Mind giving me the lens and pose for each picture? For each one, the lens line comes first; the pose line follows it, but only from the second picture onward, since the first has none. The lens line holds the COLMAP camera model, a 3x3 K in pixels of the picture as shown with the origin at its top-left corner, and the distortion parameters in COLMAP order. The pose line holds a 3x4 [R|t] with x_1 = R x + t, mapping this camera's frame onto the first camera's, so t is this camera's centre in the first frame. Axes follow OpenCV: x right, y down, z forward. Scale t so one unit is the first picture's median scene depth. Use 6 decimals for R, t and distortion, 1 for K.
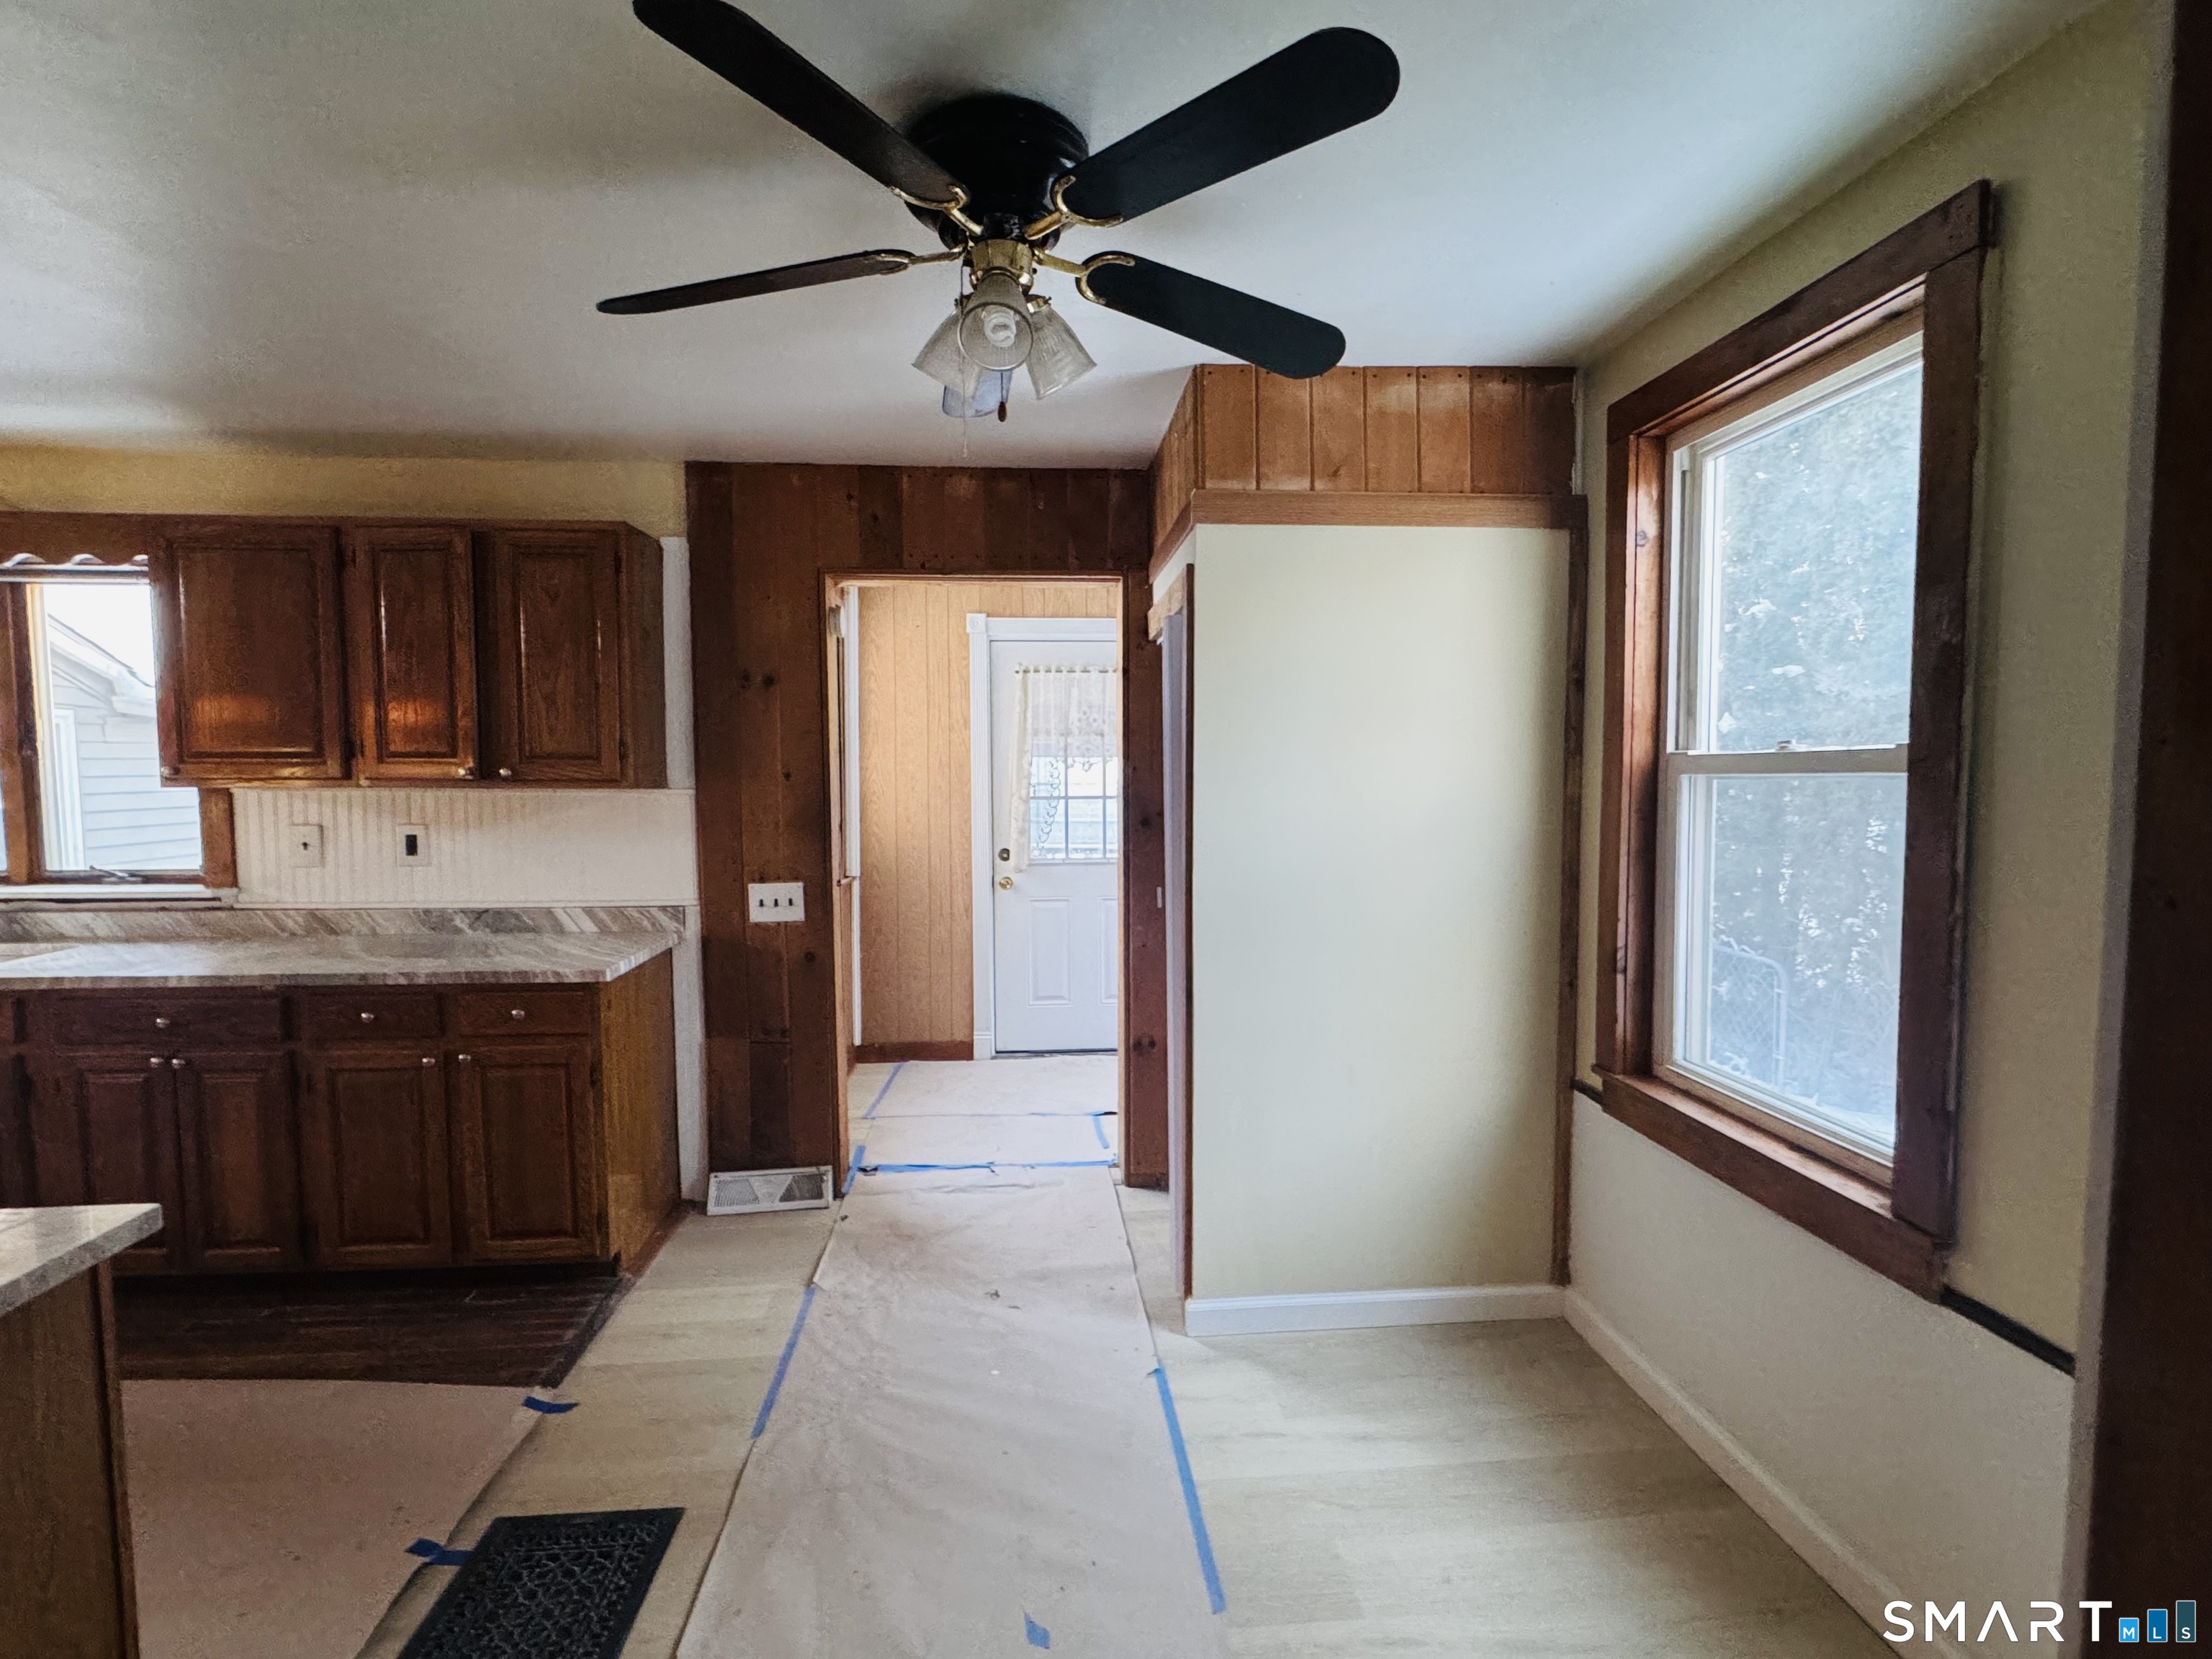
lens RADIAL K [[1076.8, 0, 1103.9], [0, 1076.8, 837.2], [0, 0, 1]] dist [-0.001480, 0.000018]
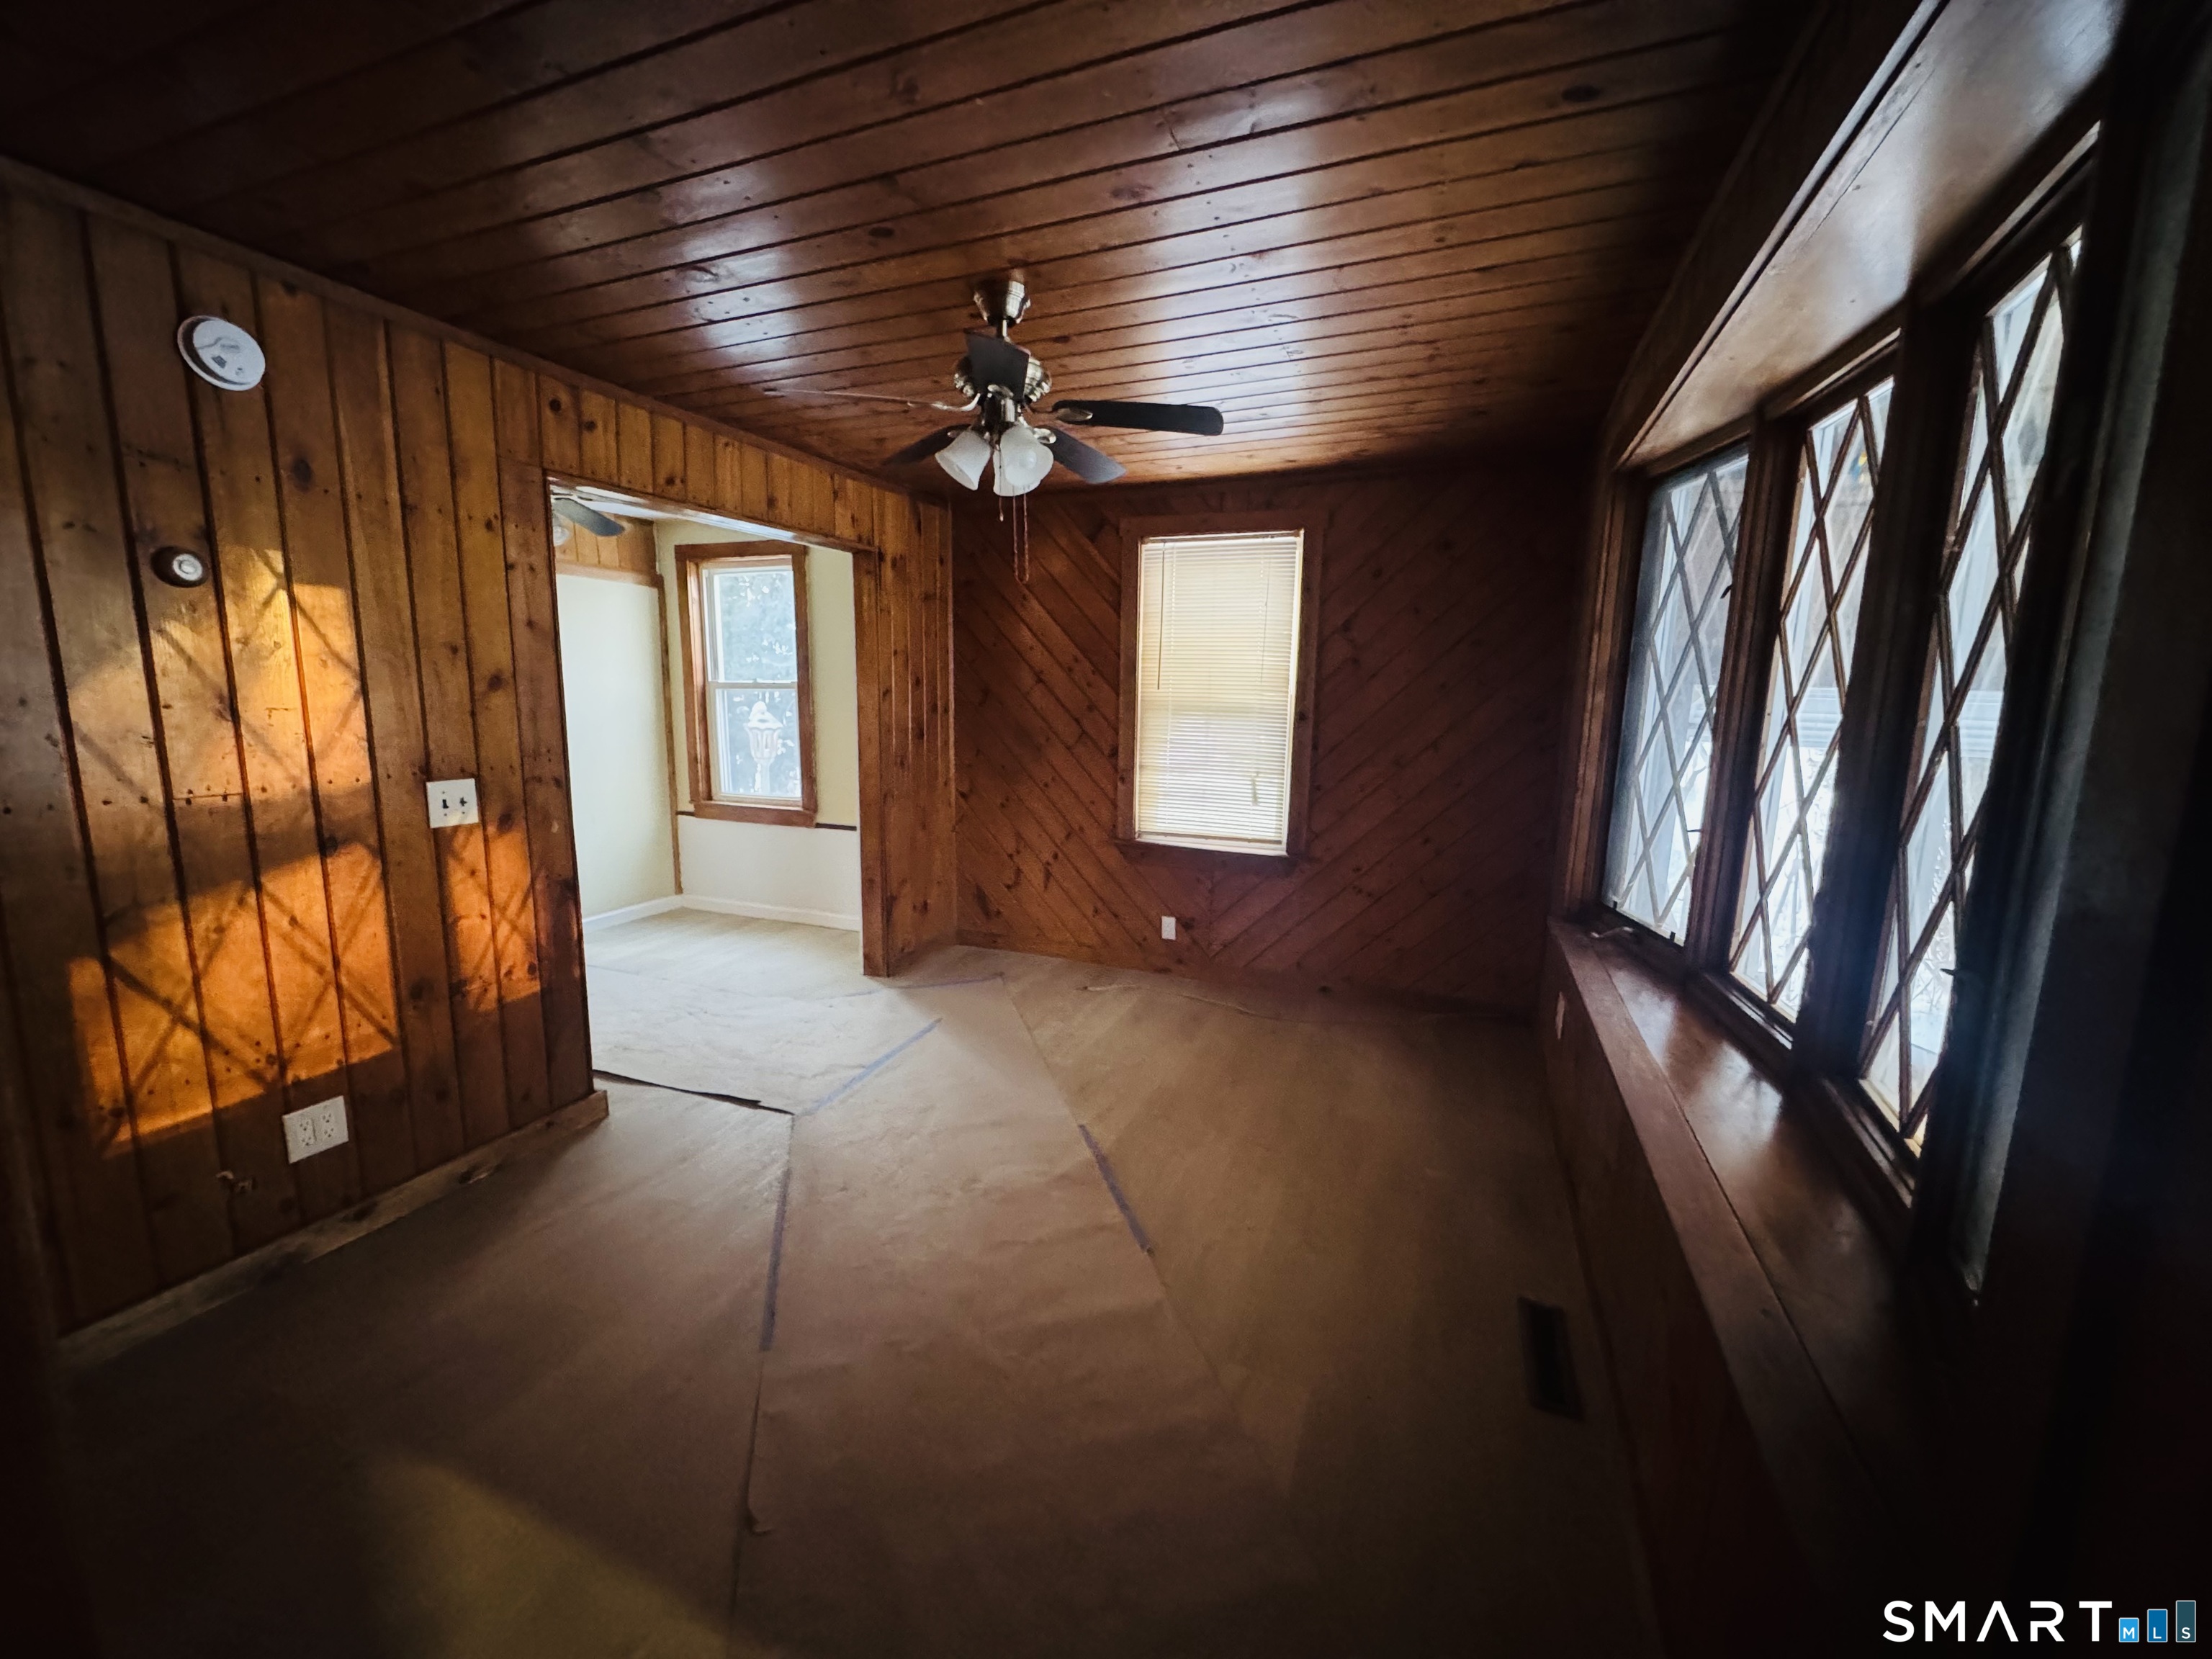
lens RADIAL K [[883.1, 0, 1102.7], [0, 883.1, 831.6], [0, 0, 1]] dist [-0.007885, 0.000488]
pose [[0.454310, -0.130564, 0.881224, -1.032378], [0.034705, 0.991044, 0.128944, 0.045411], [-0.890167, -0.027998, 0.454773, -0.909684]]
